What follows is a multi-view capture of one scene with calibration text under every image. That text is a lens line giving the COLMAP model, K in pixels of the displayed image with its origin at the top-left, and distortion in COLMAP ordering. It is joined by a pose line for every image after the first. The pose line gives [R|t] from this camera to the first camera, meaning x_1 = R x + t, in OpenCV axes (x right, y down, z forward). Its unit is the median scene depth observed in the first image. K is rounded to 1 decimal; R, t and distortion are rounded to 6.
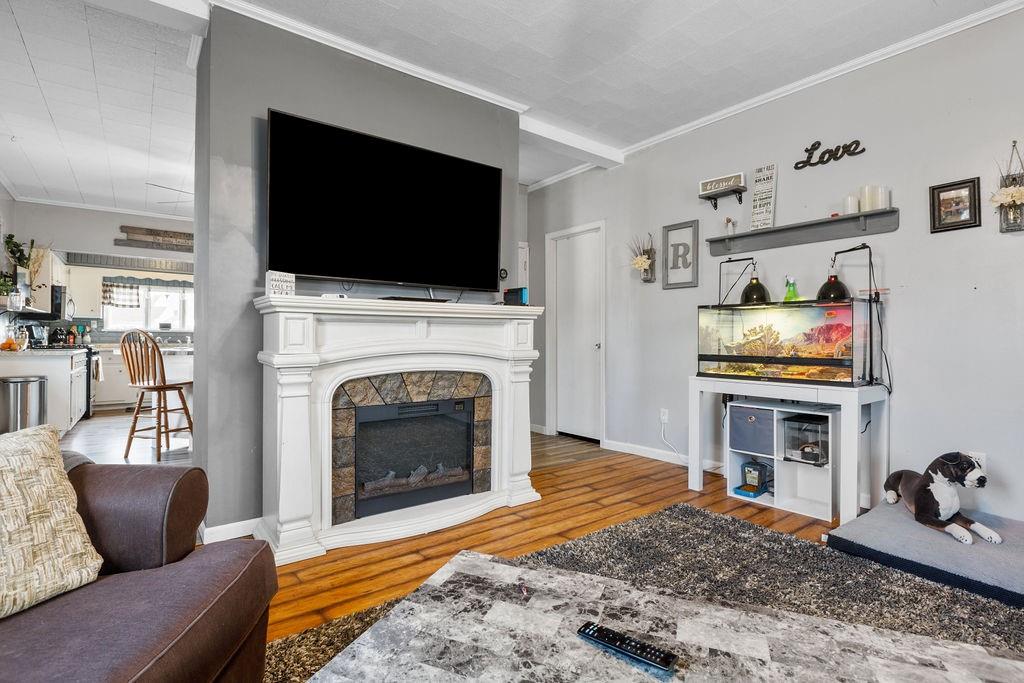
lens RADIAL K [[492.3, 0, 512.0], [0, 492.3, 341.5], [0, 0, 1]] dist [-0.004259, -0.000491]
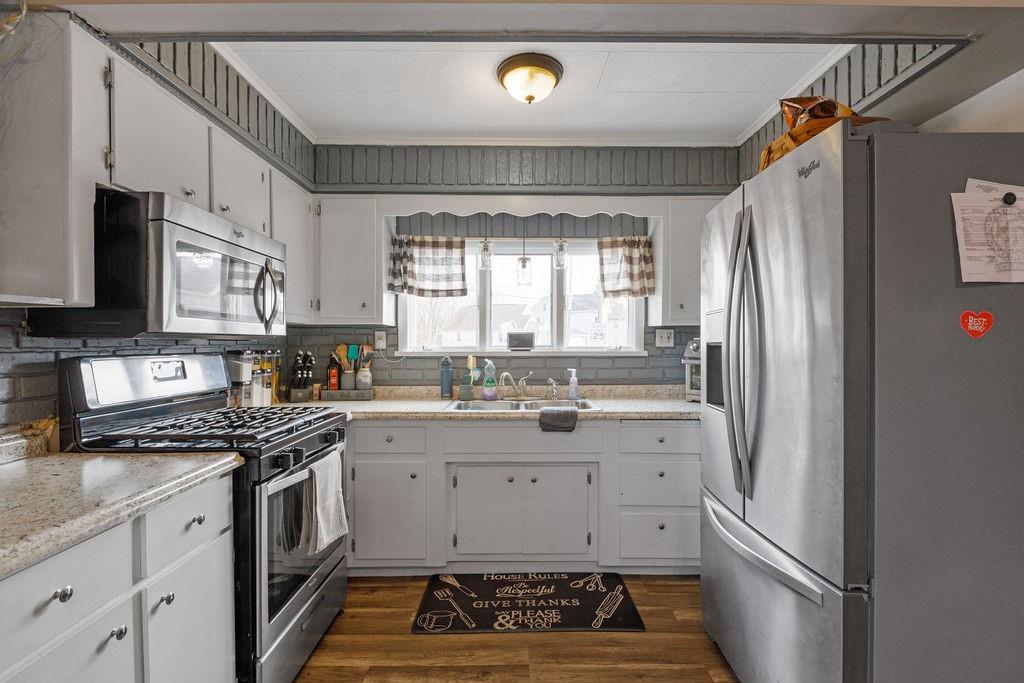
lens RADIAL K [[492.3, 0, 512.0], [0, 492.3, 341.5], [0, 0, 1]] dist [-0.004259, -0.000491]
pose [[0.793386, -0.008138, -0.608664, -0.500462], [0.006265, 0.999967, -0.005203, -0.030371], [0.608687, 0.000315, 0.793411, 0.724412]]
